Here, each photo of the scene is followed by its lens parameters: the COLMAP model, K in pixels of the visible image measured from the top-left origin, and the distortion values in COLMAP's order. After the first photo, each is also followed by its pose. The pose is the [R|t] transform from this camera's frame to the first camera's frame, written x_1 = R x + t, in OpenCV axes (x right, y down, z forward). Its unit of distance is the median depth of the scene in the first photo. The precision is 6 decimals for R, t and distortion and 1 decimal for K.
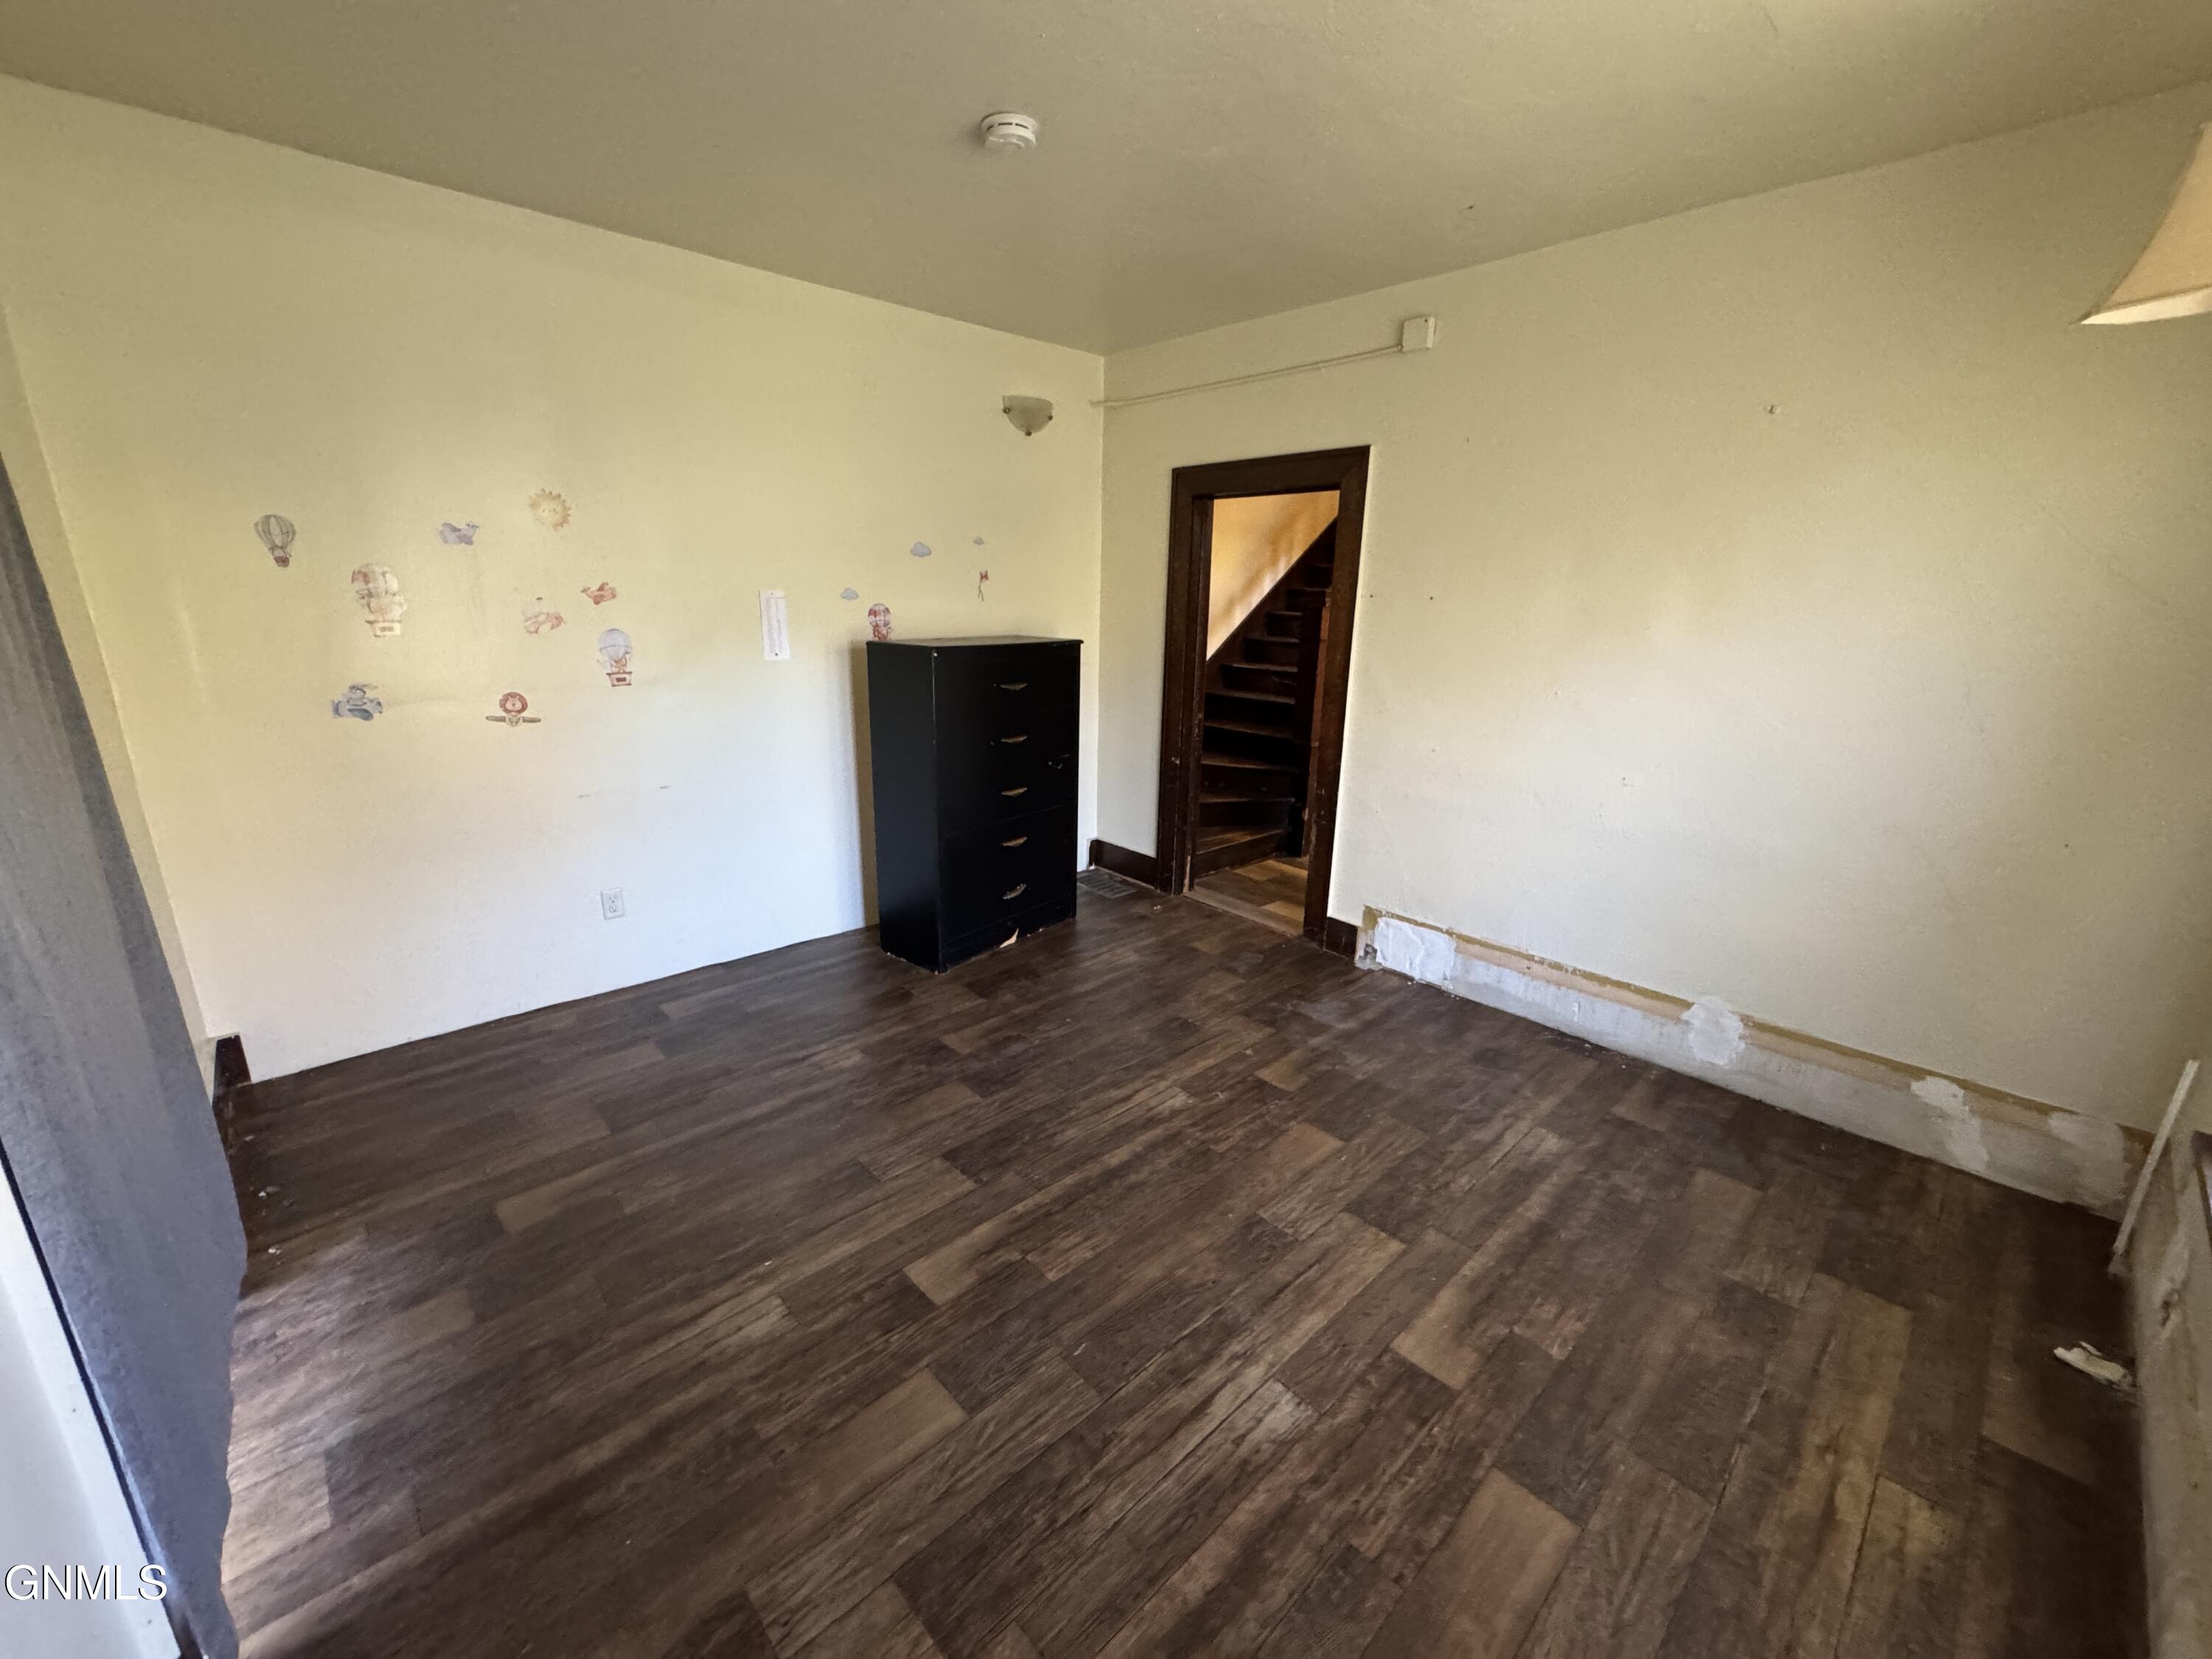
lens RADIAL K [[886.6, 0, 1091.9], [0, 886.6, 833.9], [0, 0, 1]] dist [-0.002936, -0.000196]
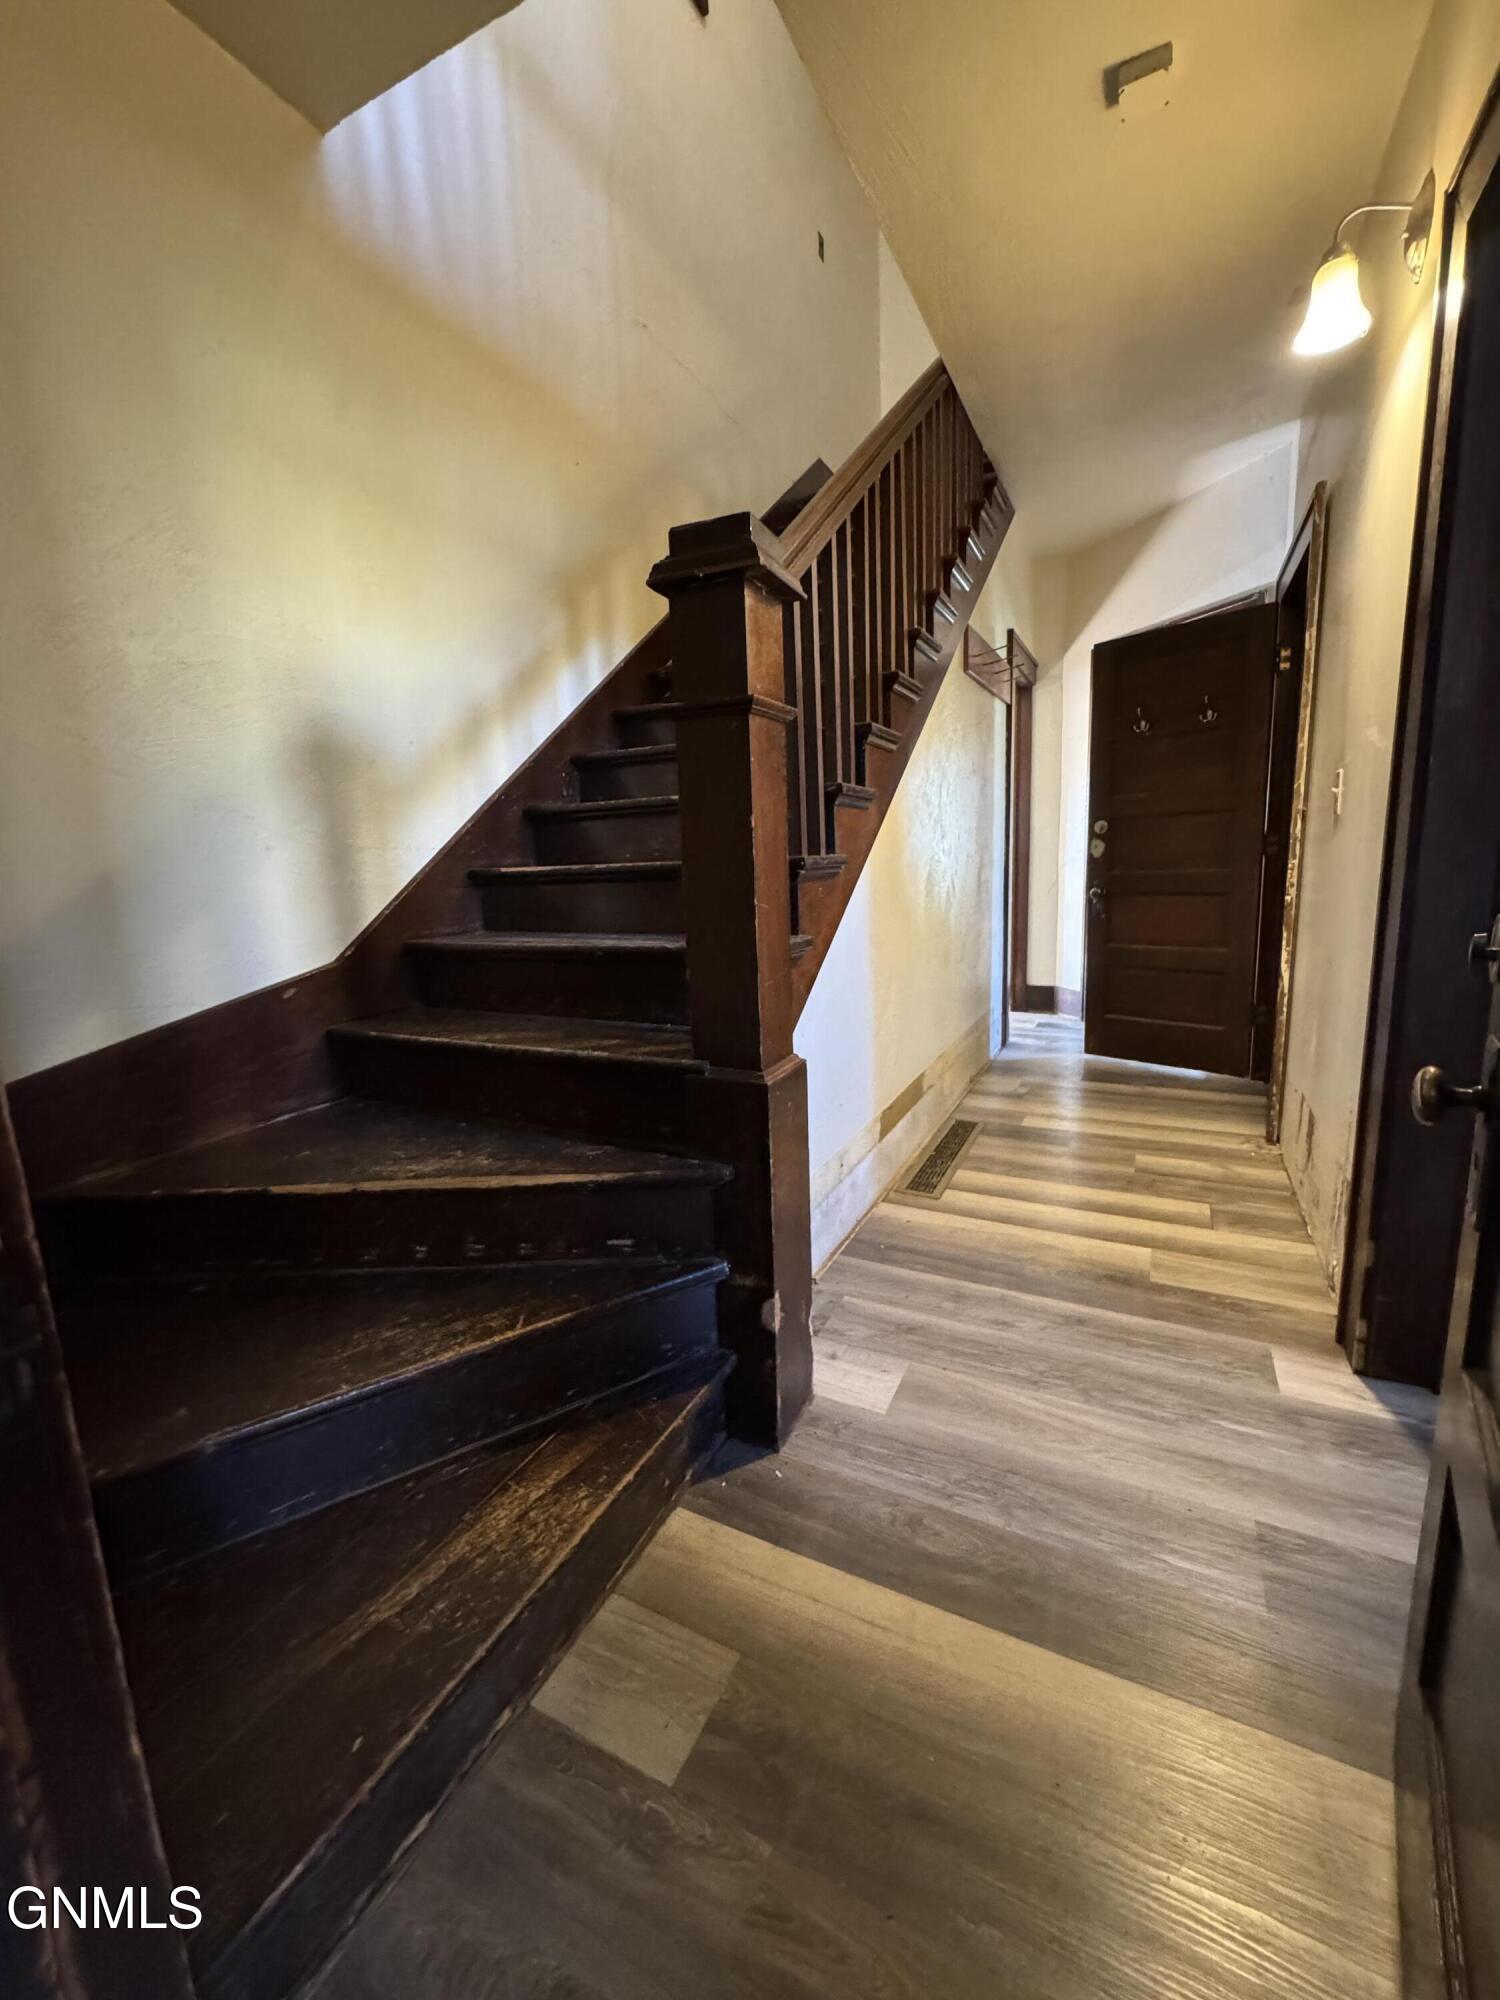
lens RADIAL K [[801.6, 0, 746.7], [0, 801.6, 1000.2], [0, 0, 1]] dist [-0.002936, -0.000196]
pose [[0.932685, -0.116496, 0.341361, 0.149022], [0.150931, 0.985617, -0.076022, -0.101422], [-0.327595, 0.122427, 0.936853, 0.716977]]
